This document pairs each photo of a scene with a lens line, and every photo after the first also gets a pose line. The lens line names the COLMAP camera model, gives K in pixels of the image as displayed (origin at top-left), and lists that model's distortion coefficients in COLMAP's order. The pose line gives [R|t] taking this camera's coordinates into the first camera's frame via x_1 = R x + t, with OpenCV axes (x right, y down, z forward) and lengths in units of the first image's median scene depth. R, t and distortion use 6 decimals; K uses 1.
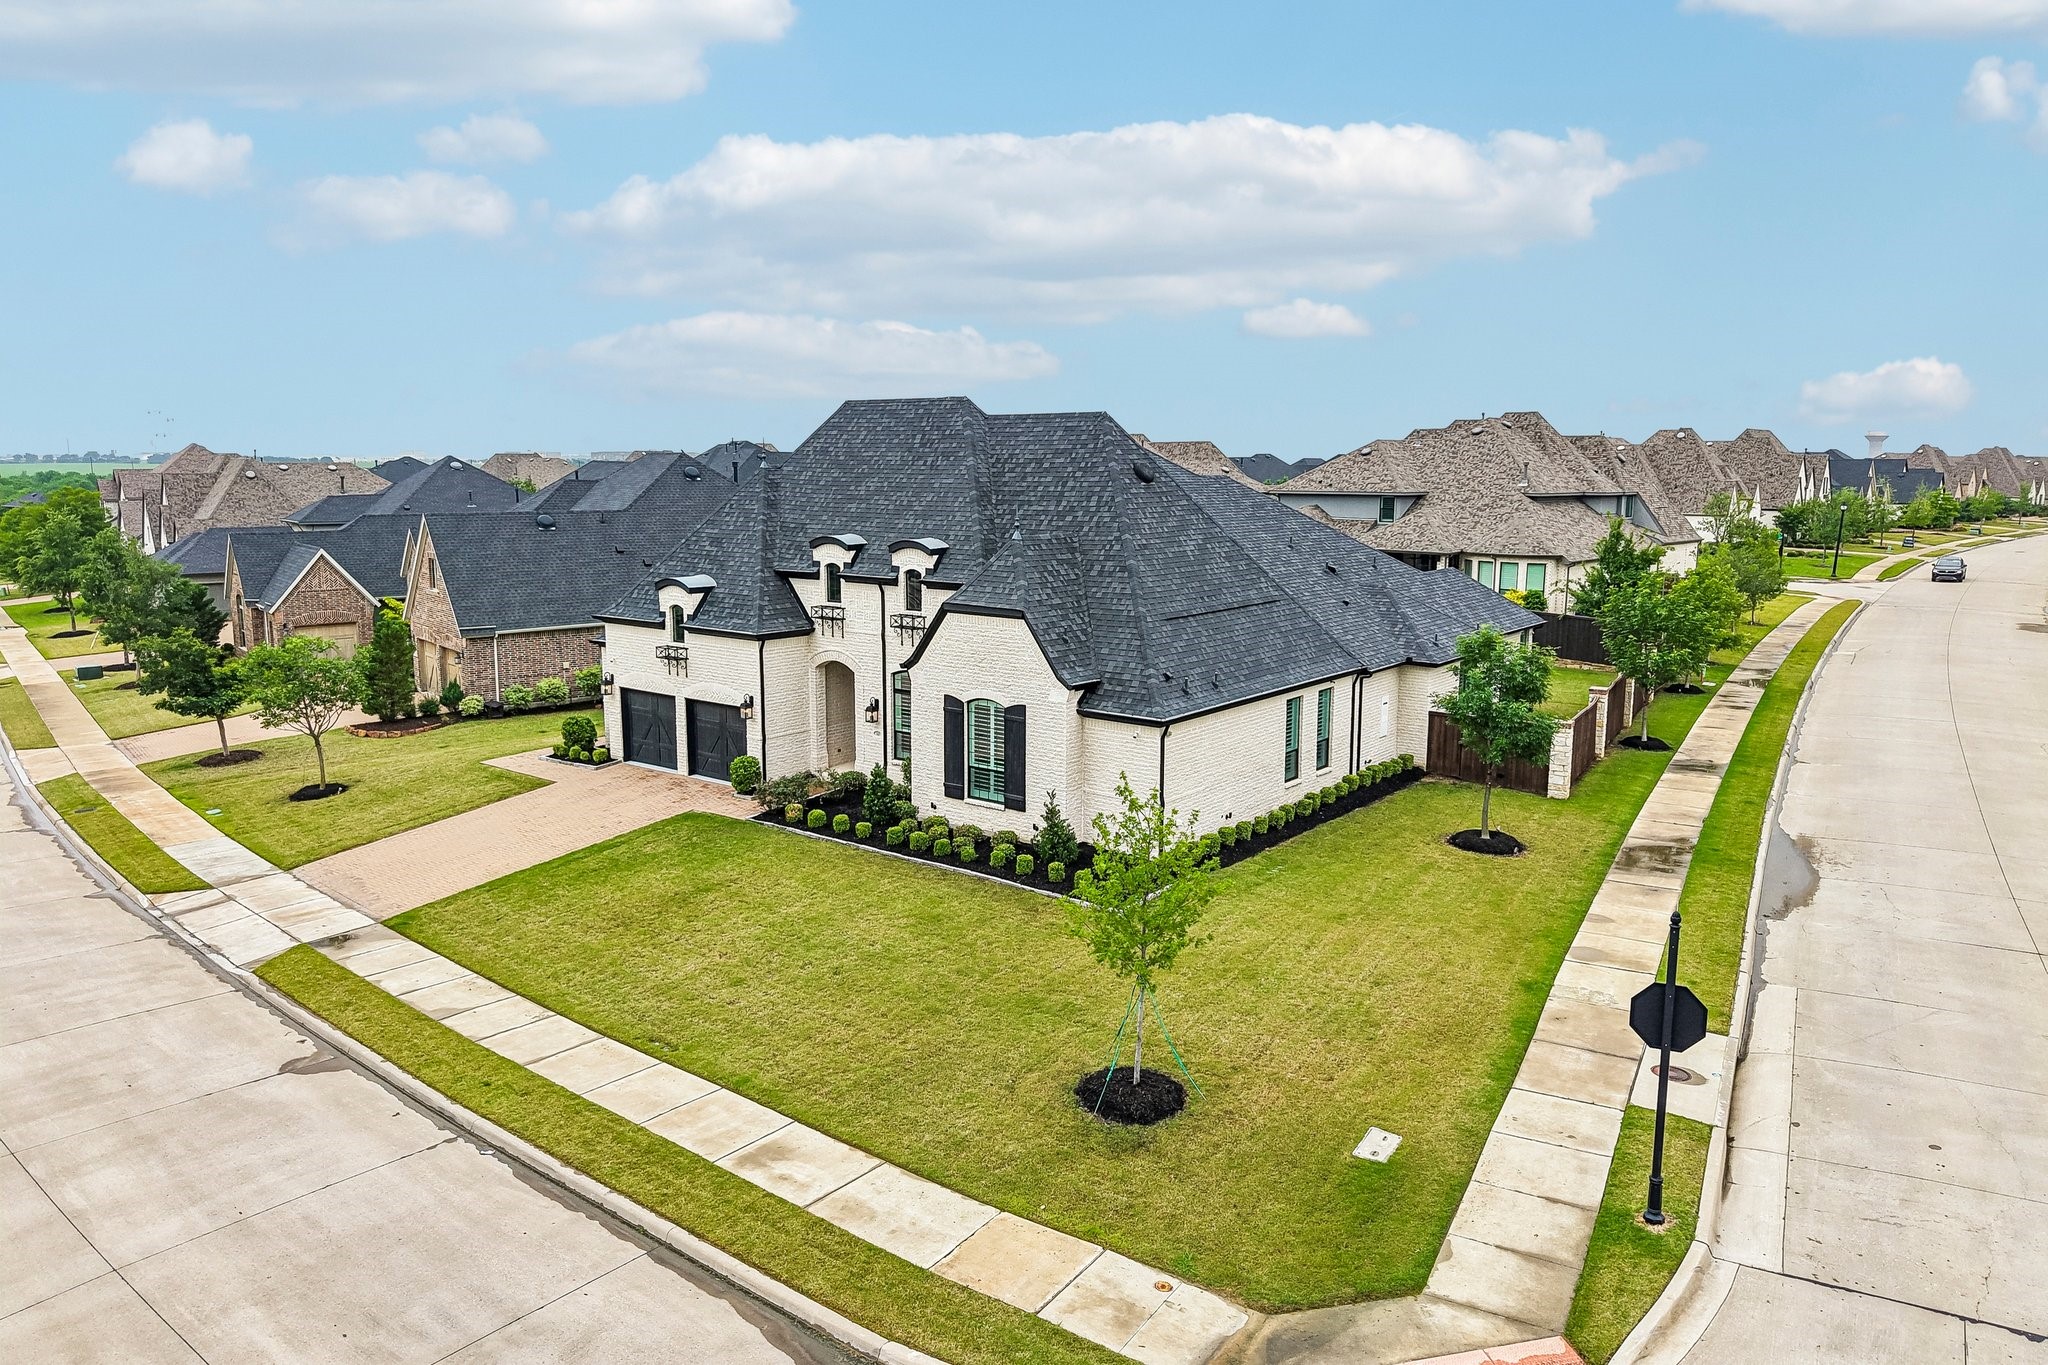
lens RADIAL K [[1404.4, 0, 1019.7], [0, 1404.4, 676.6], [0, 0, 1]] dist [-0.002898, -0.005211]
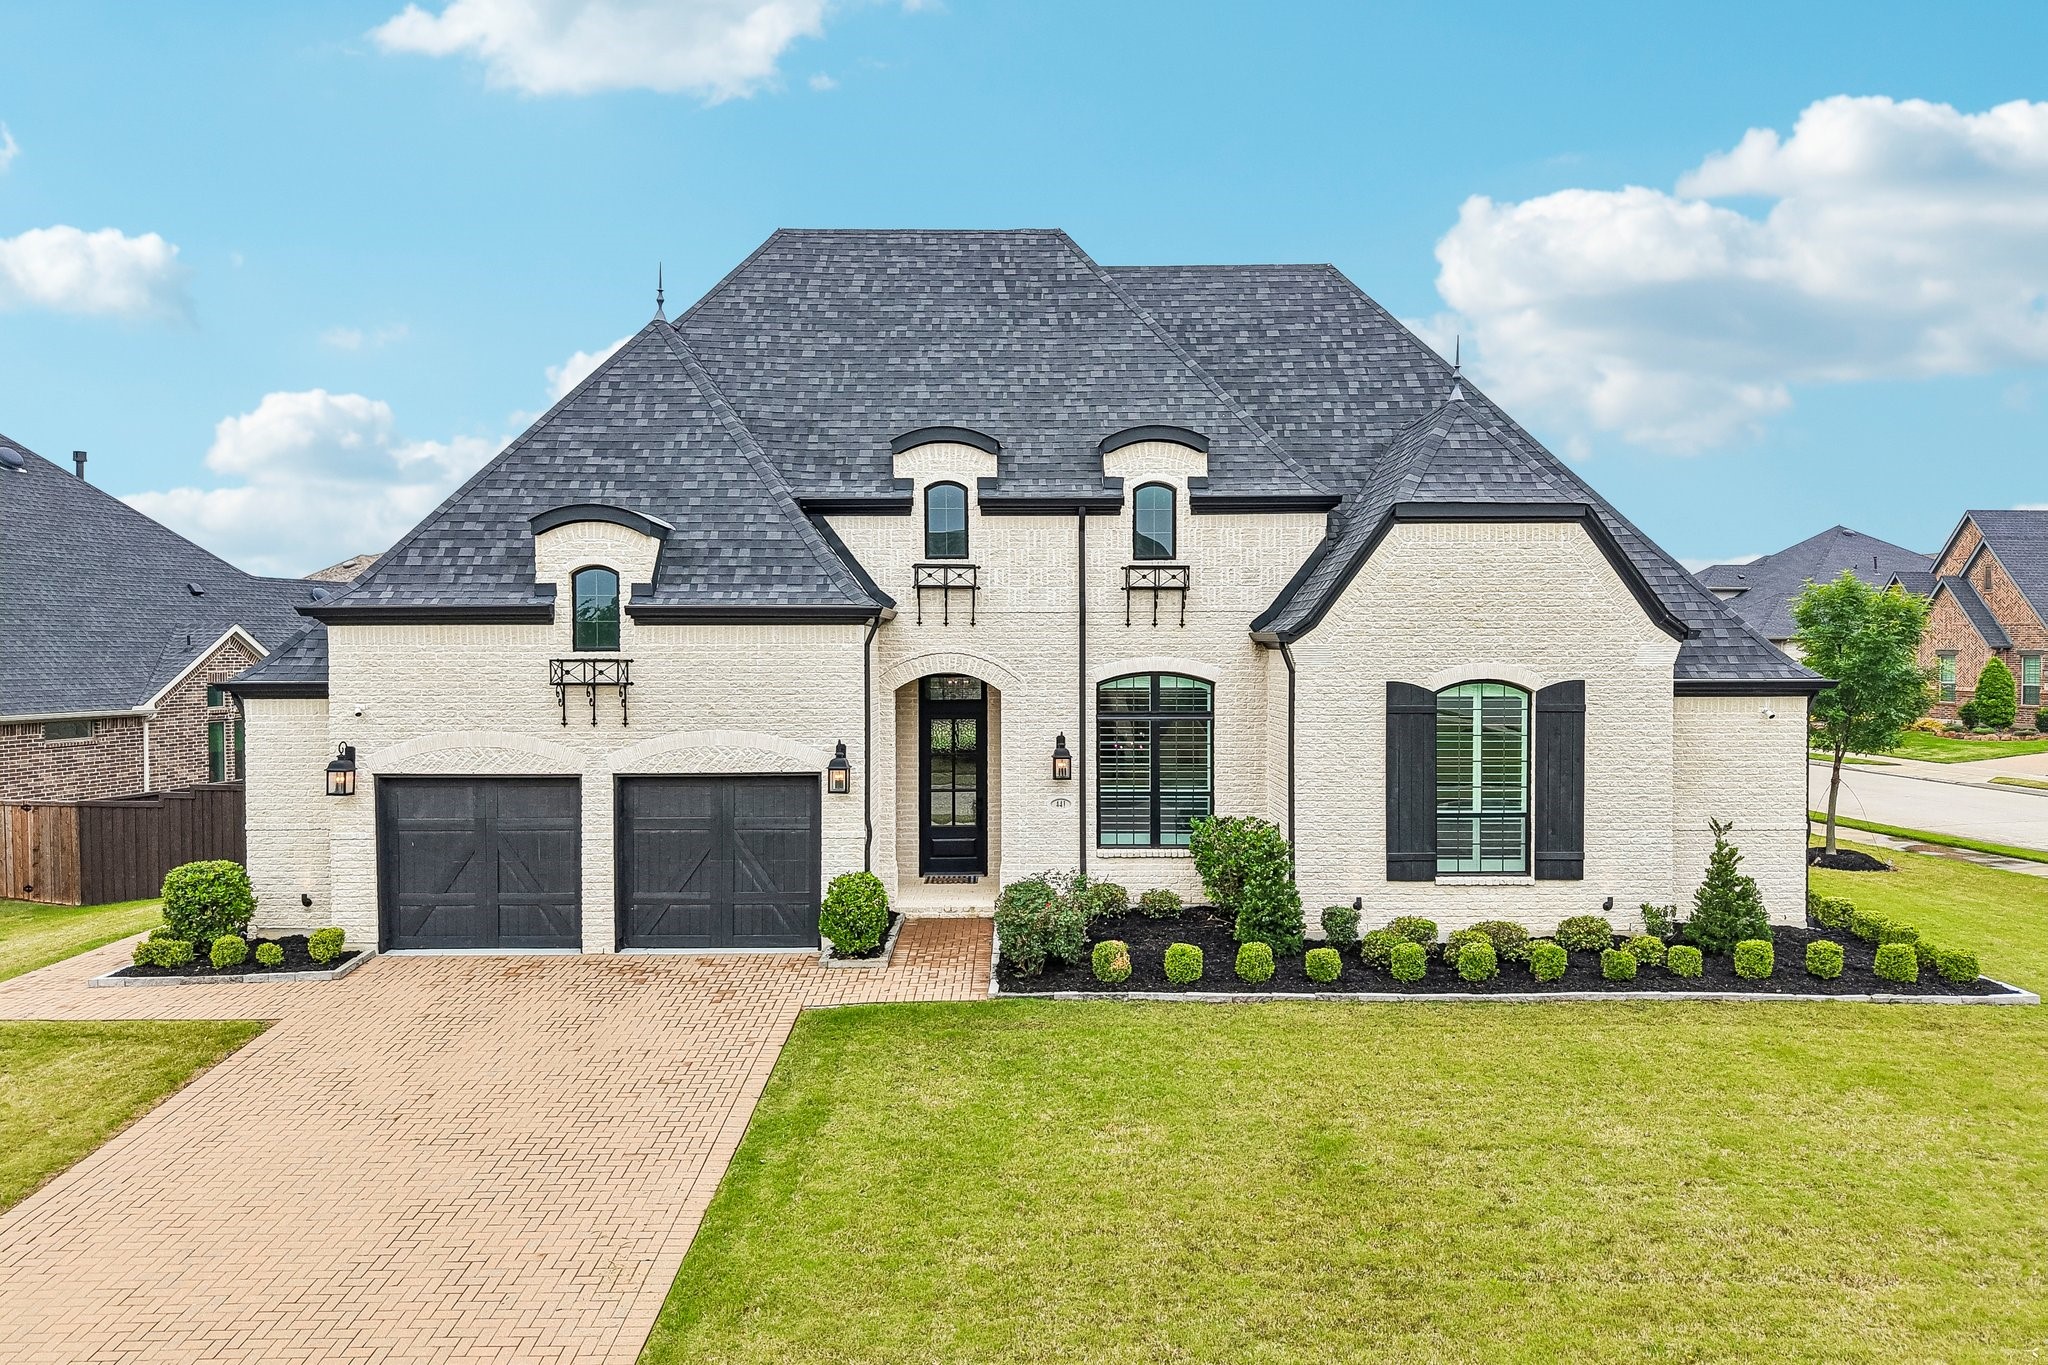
lens RADIAL K [[1404.4, 0, 1022.1], [0, 1404.4, 679.4], [0, 0, 1]] dist [-0.002898, -0.005211]
pose [[0.784678, -0.018544, 0.619627, -0.433225], [0.099648, 0.990327, -0.096552, 0.043386], [-0.611843, 0.137507, 0.778936, 0.600647]]
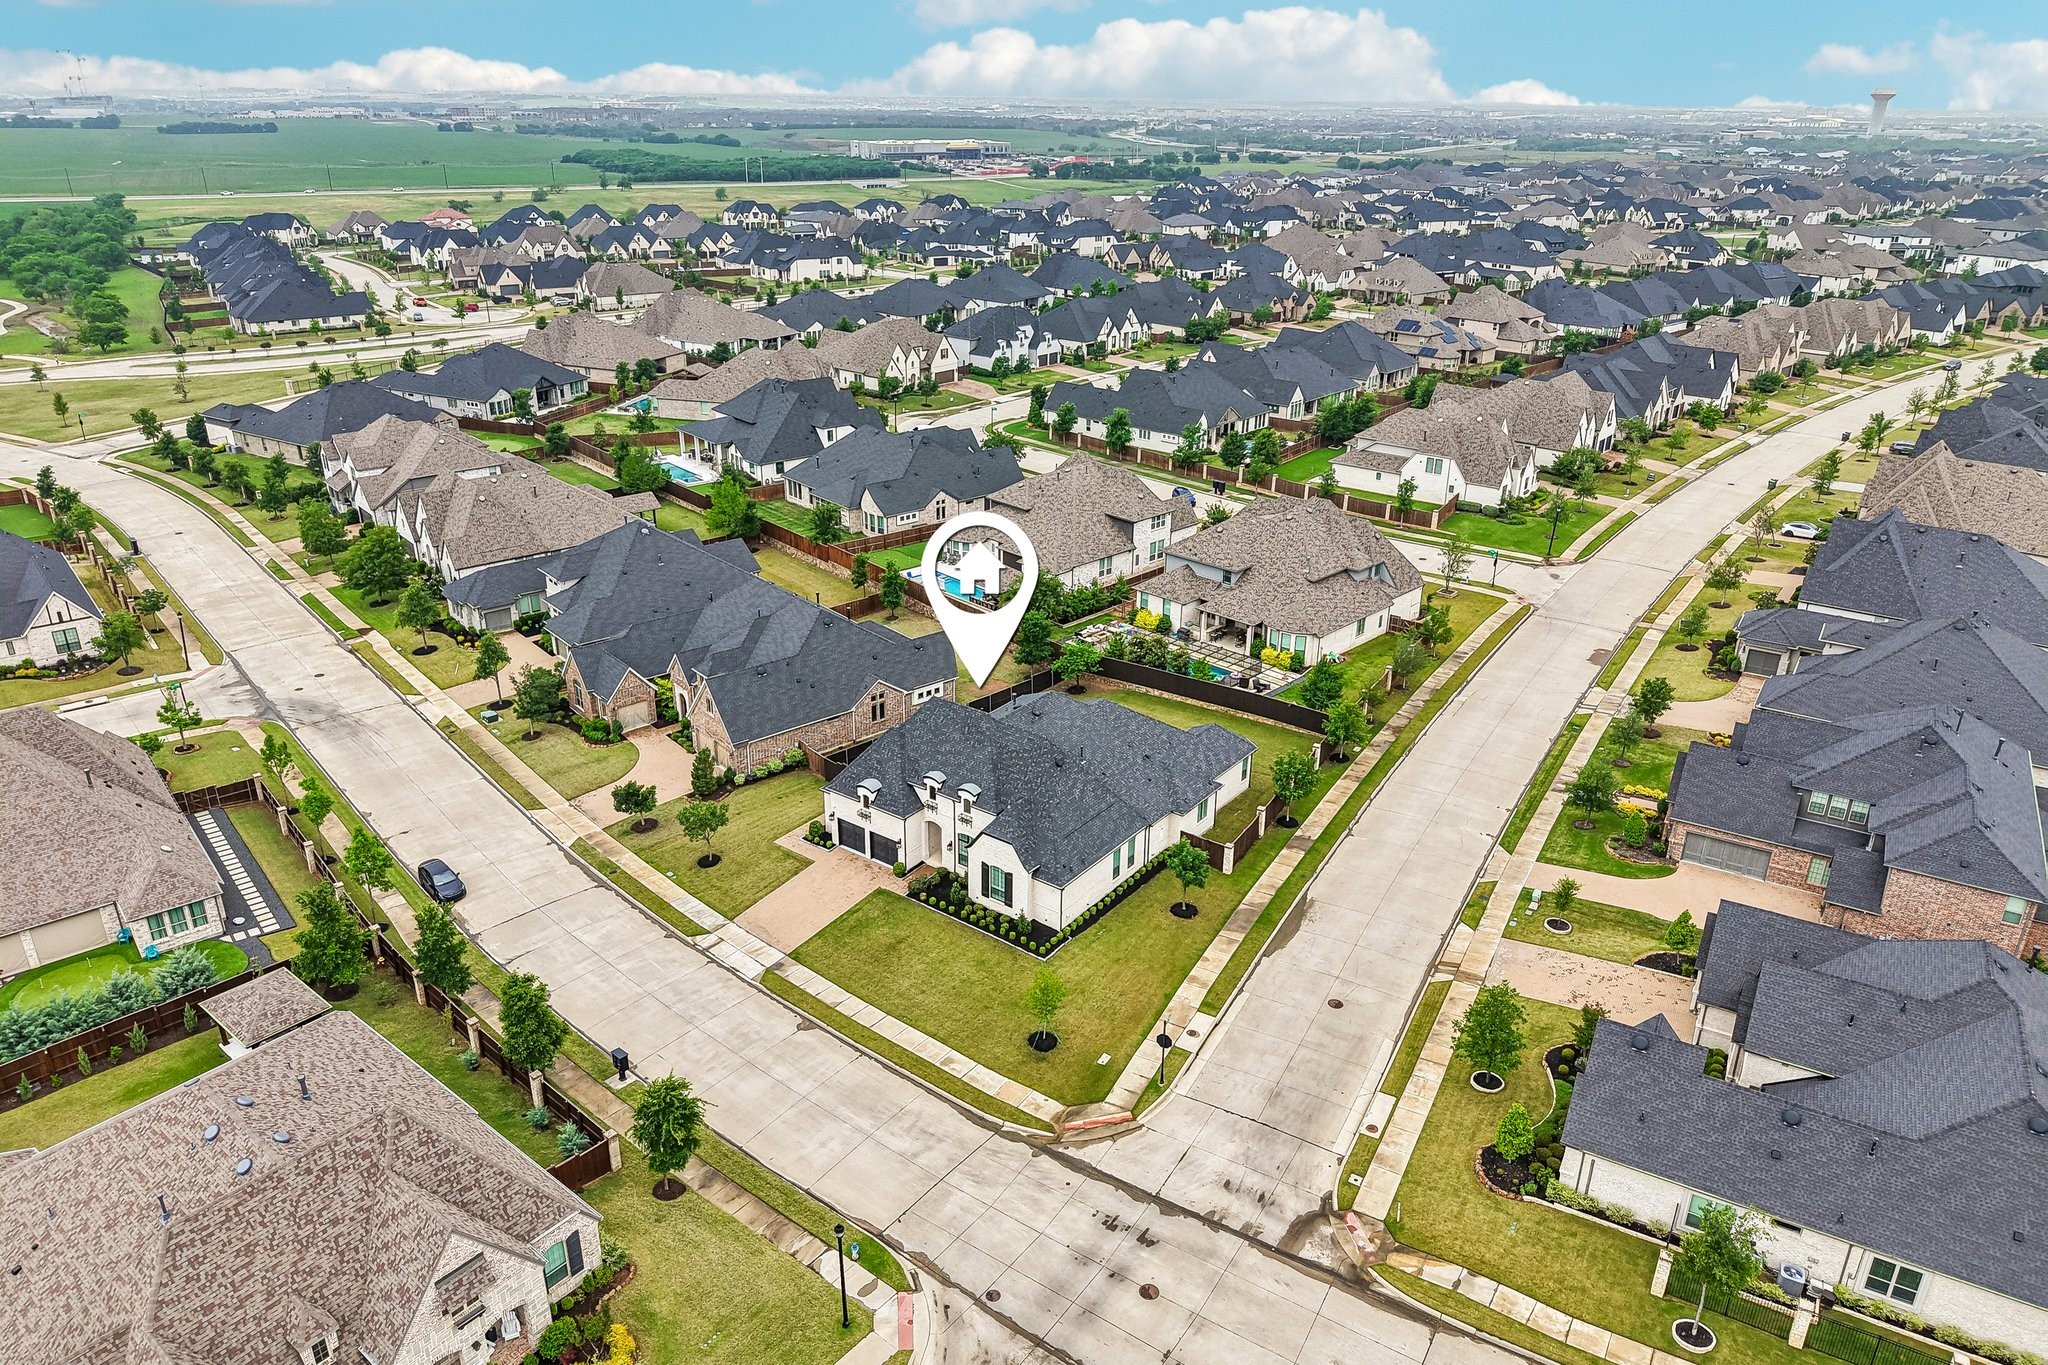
lens RADIAL K [[1402.2, 0, 1024.2], [0, 1402.2, 685.0], [0, 0, 1]] dist [0.006405, 0.000424]
pose [[0.999783, -0.002510, 0.020662, -0.024403], [-0.002781, 0.967688, 0.252135, -0.871618], [-0.020627, -0.252137, 0.967472, -1.321449]]
